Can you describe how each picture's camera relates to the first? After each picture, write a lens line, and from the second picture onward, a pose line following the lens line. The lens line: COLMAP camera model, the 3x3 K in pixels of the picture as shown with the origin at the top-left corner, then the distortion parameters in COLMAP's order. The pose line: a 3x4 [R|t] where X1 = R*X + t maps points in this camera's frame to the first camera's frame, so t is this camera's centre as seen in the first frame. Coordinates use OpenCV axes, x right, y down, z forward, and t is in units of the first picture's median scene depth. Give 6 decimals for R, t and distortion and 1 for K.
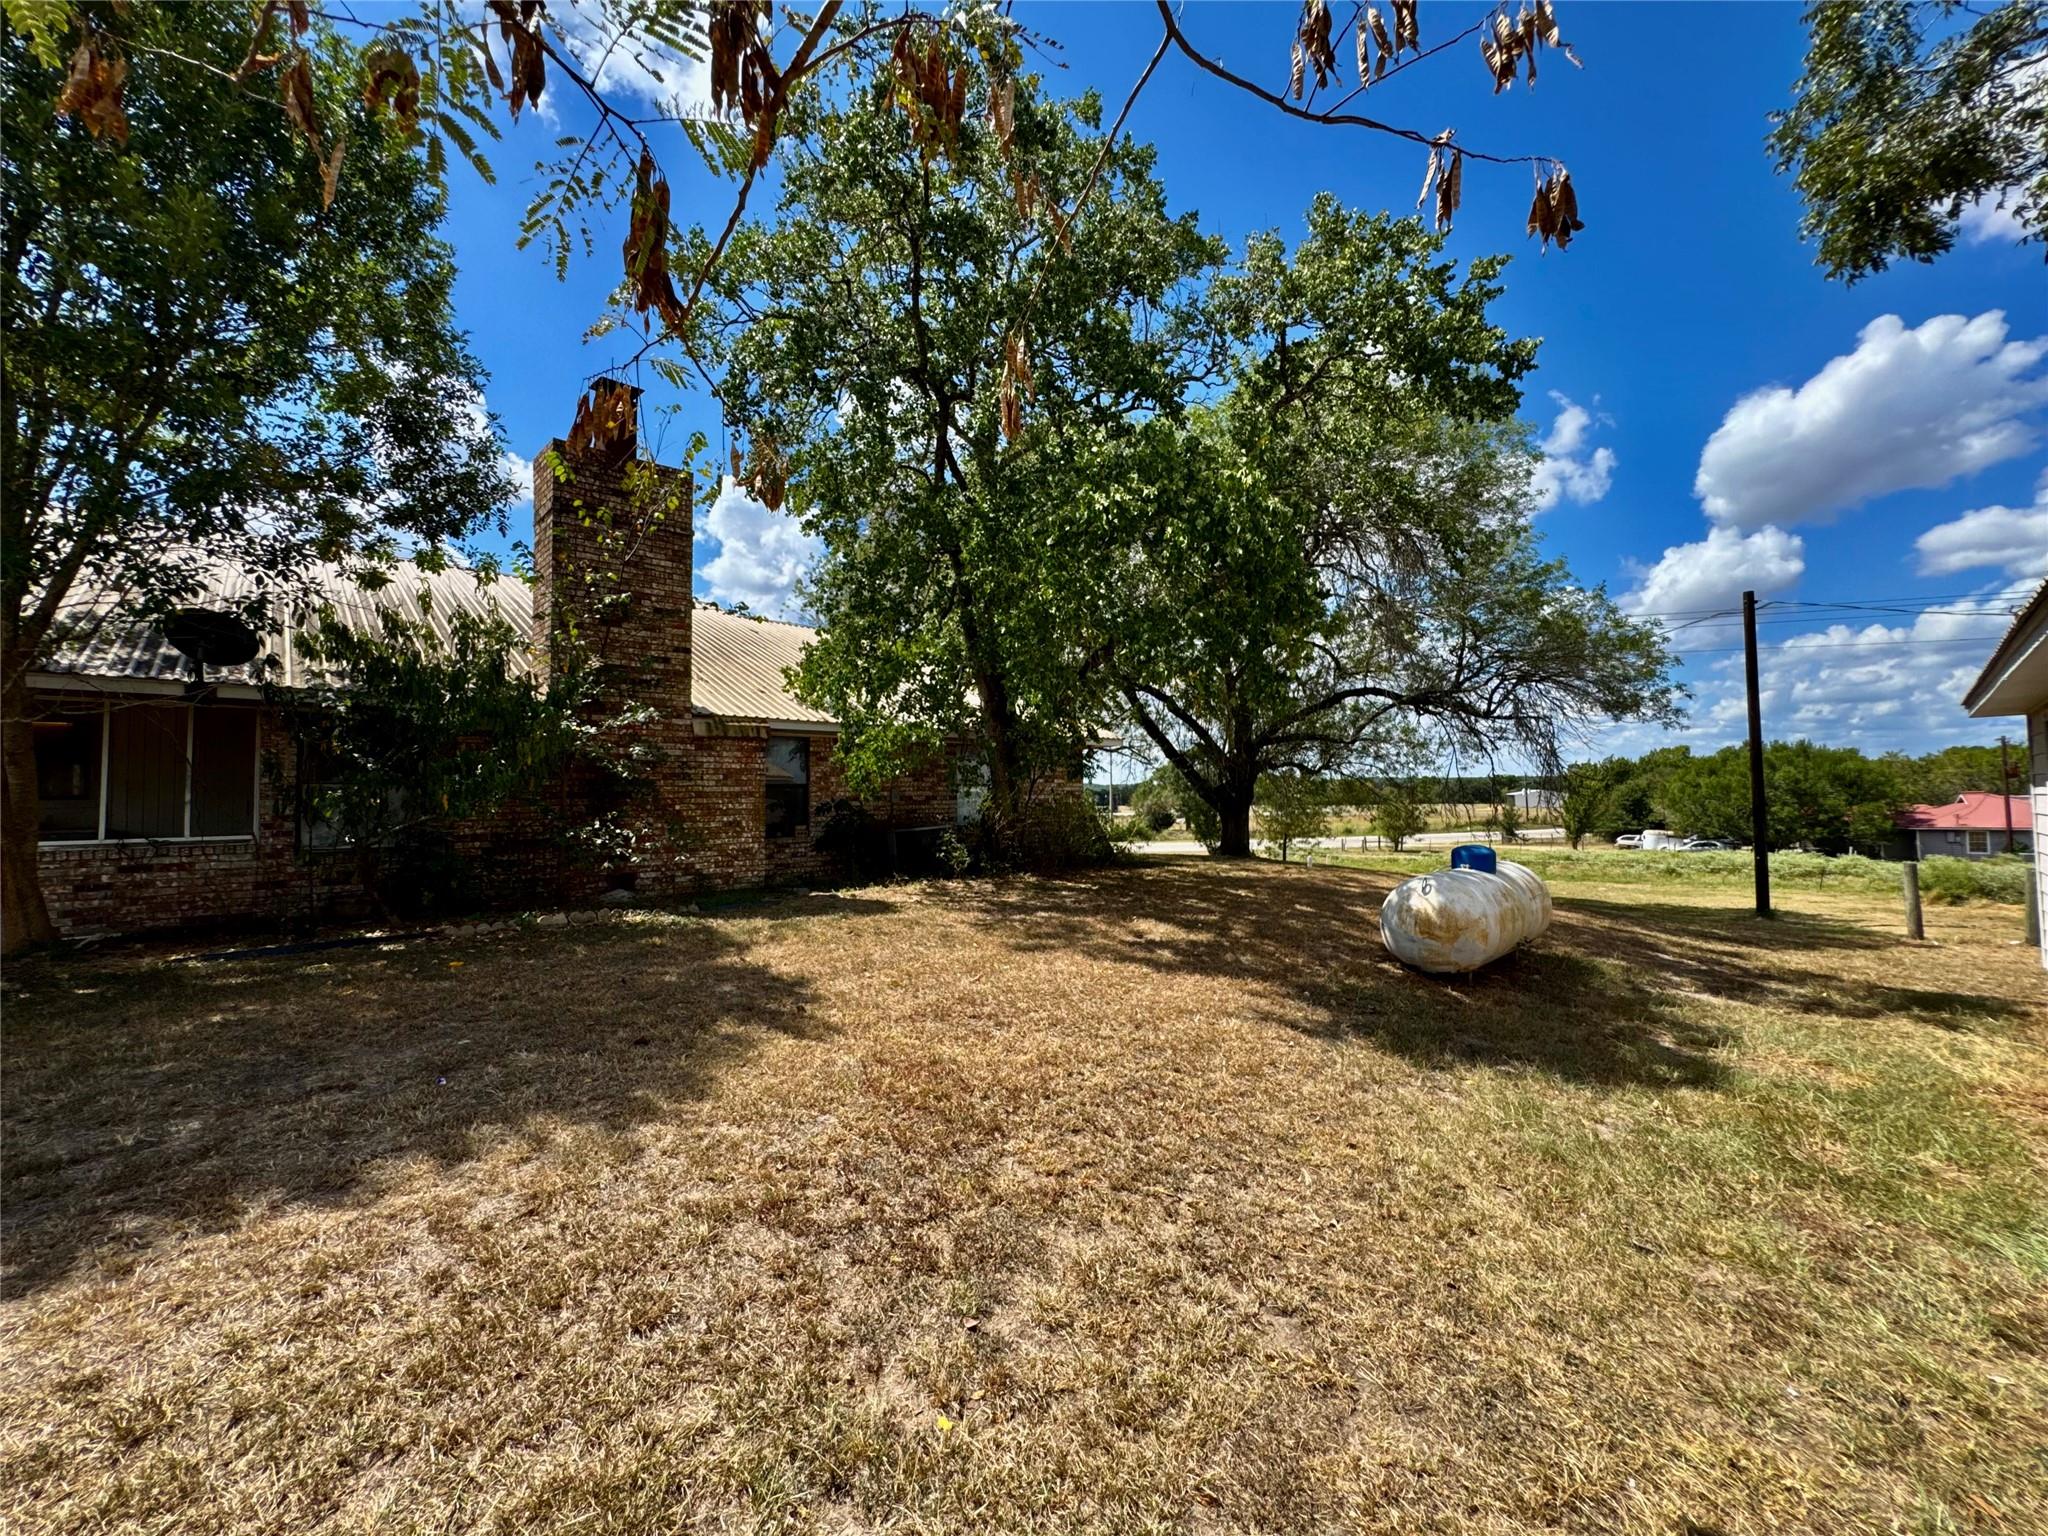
lens RADIAL K [[821.1, 0, 1041.4], [0, 821.1, 776.3], [0, 0, 1]] dist [-0.002644, 0.000388]
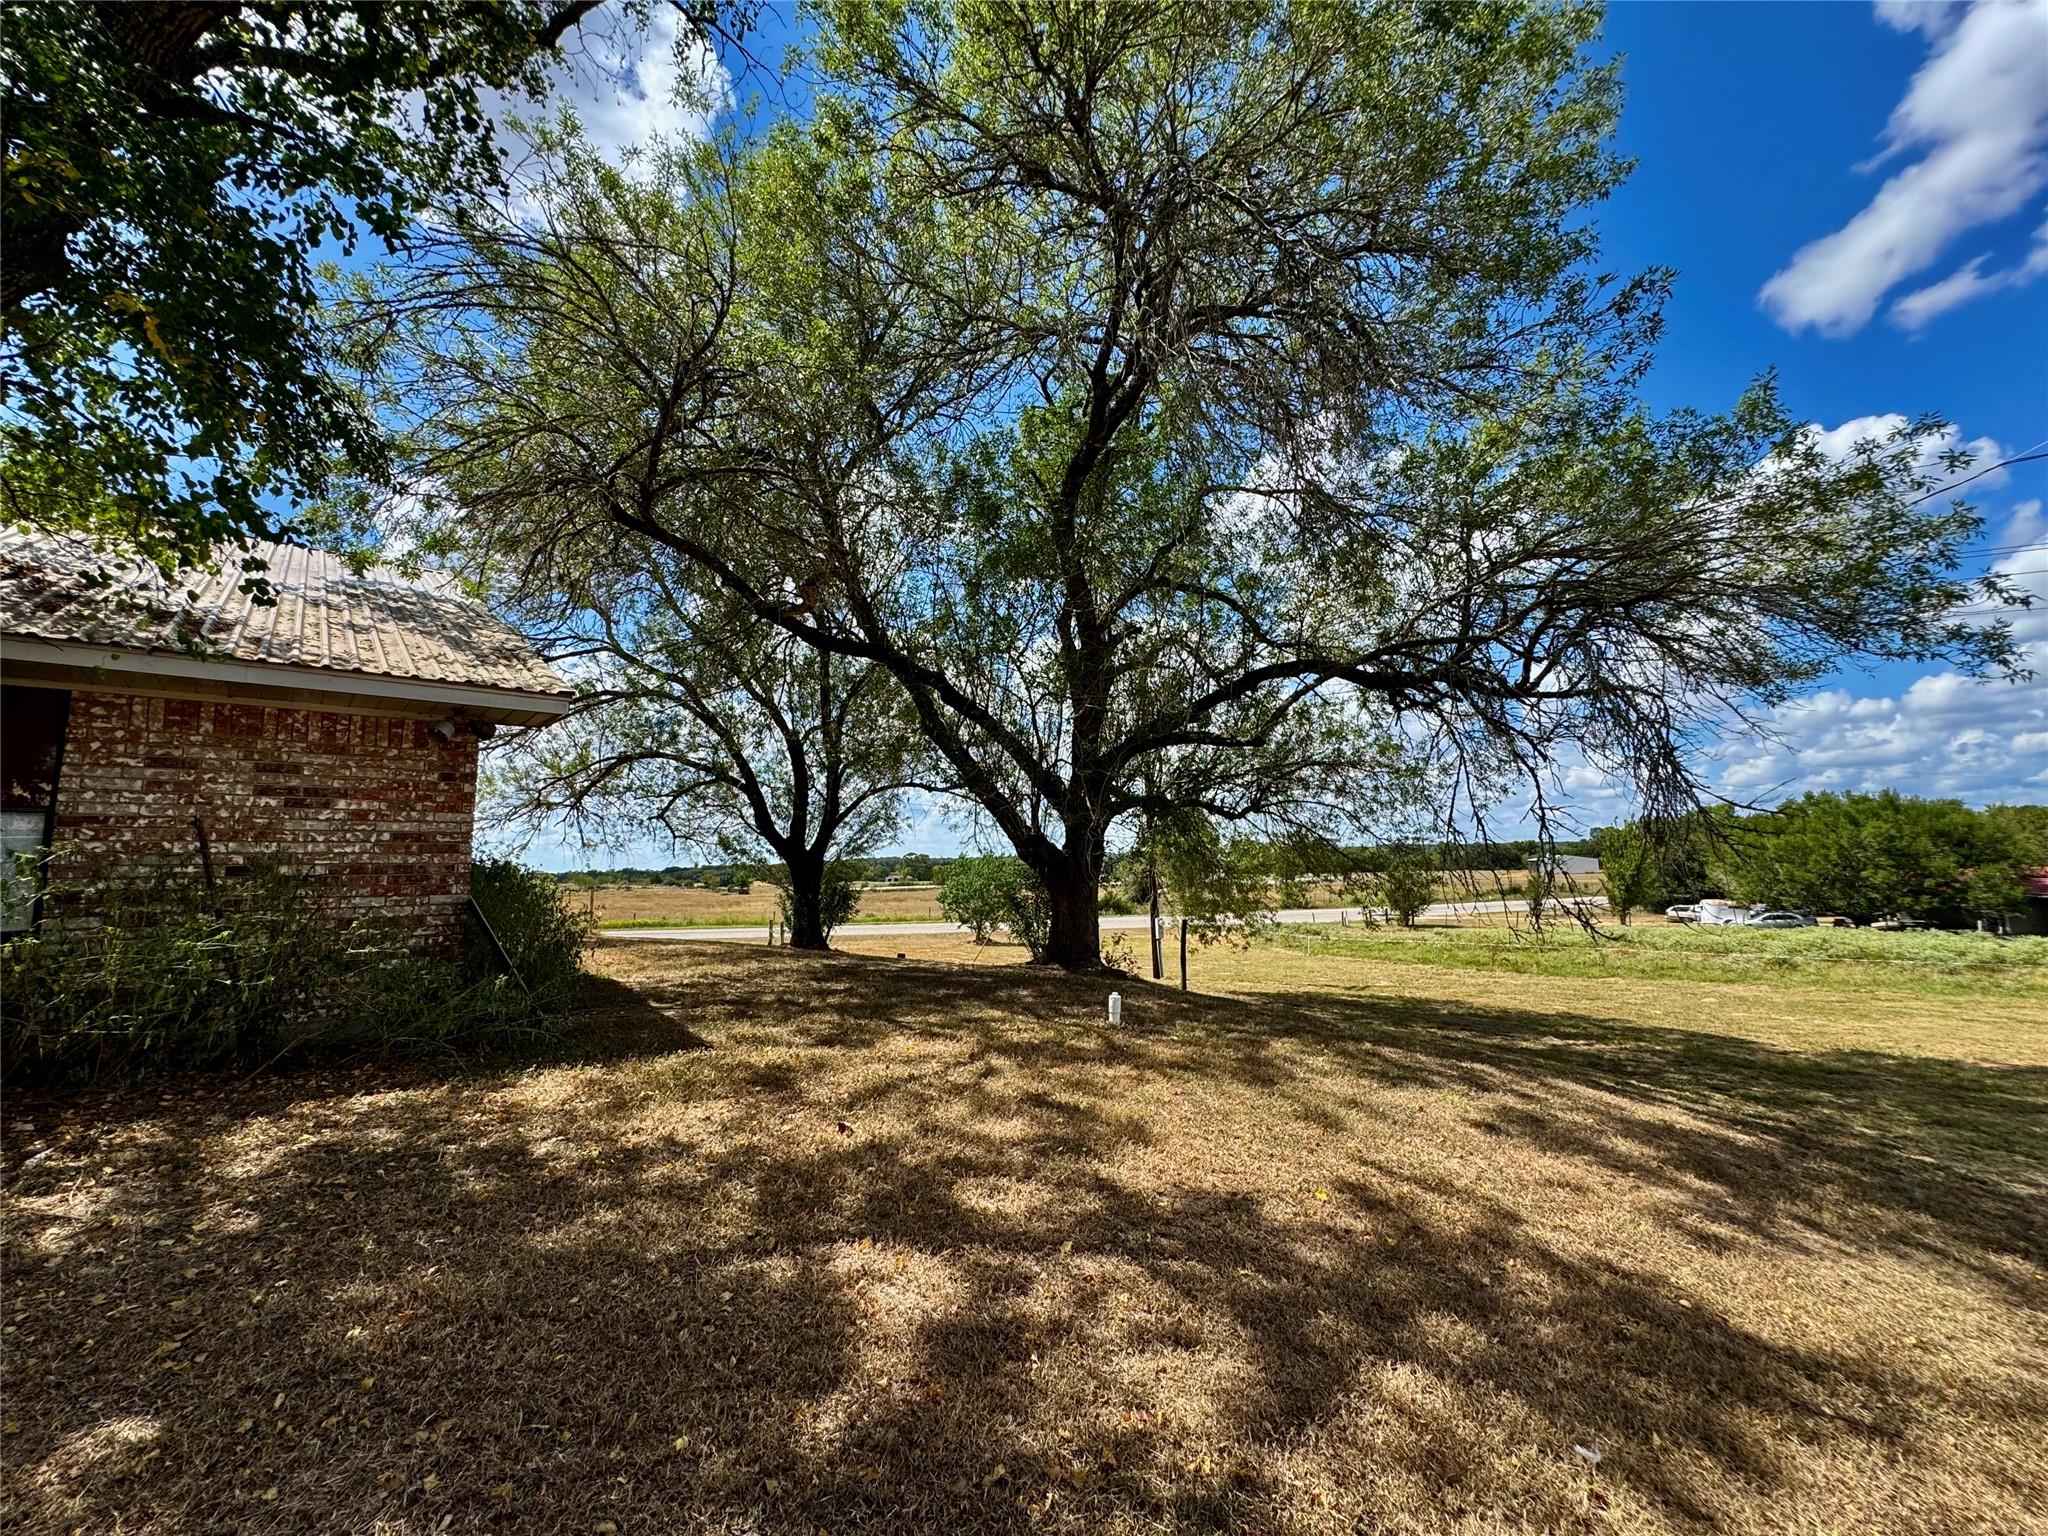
lens RADIAL K [[821.1, 0, 1062.7], [0, 821.1, 772.3], [0, 0, 1]] dist [-0.002644, 0.000388]
pose [[0.999987, -0.005190, 0.000108, 0.203877], [0.005180, 0.996132, -0.087718, 0.014370], [0.000348, 0.087717, 0.996145, 0.394289]]
